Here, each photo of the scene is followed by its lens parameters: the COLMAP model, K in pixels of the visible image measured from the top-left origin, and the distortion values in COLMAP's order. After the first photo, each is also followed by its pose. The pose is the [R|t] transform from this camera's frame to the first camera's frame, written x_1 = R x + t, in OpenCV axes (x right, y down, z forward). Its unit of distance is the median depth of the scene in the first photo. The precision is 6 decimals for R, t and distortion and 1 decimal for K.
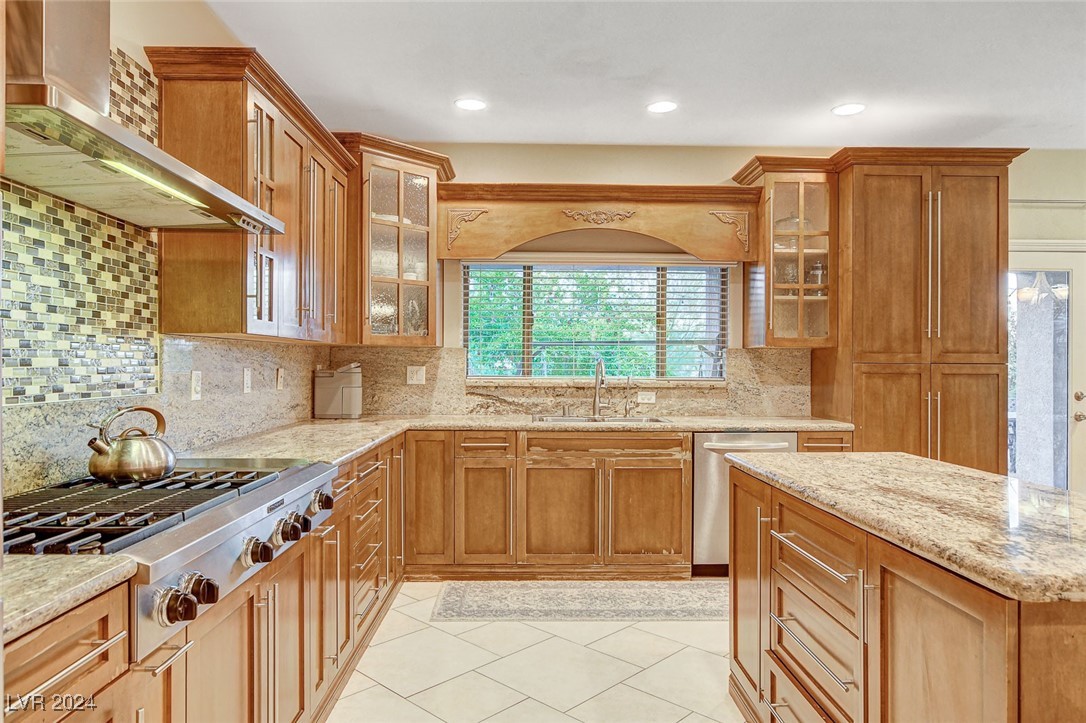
lens RADIAL K [[692.4, 0, 542.5], [0, 692.4, 363.6], [0, 0, 1]] dist [-0.010225, 0.000371]
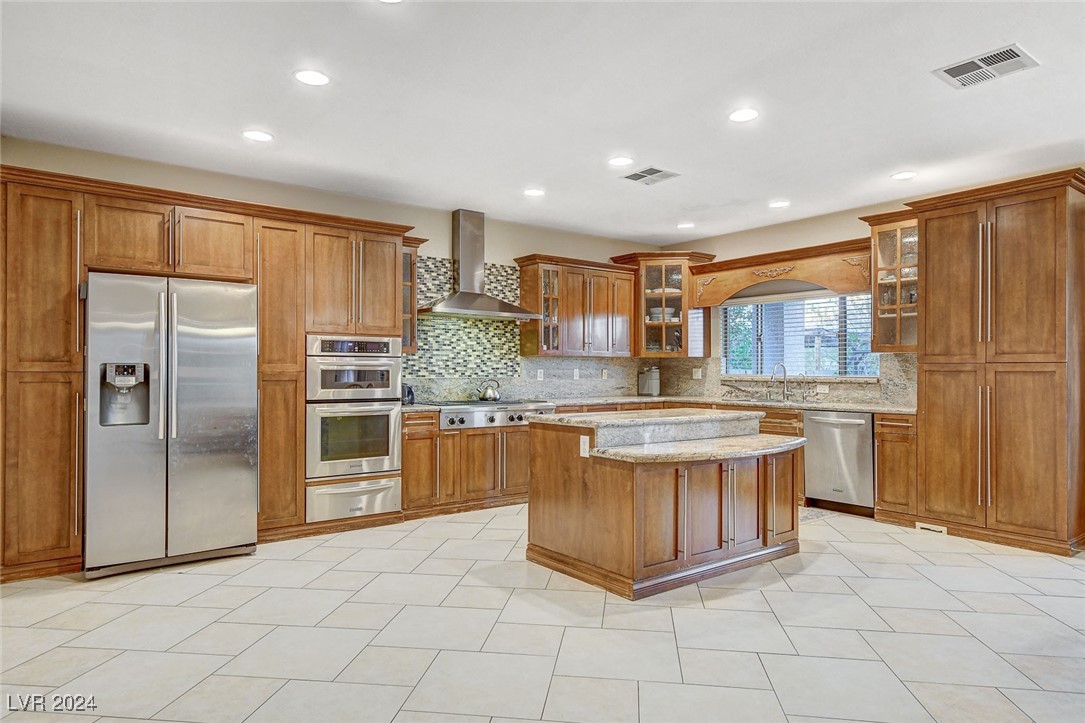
lens RADIAL K [[691.7, 0, 543.2], [0, 691.7, 366.0], [0, 0, 1]] dist [-0.010225, 0.000371]
pose [[0.570853, -0.009573, -0.820997, 1.118087], [0.001161, 0.999940, -0.010852, 0.017397], [0.821052, 0.005242, 0.570830, -0.338842]]
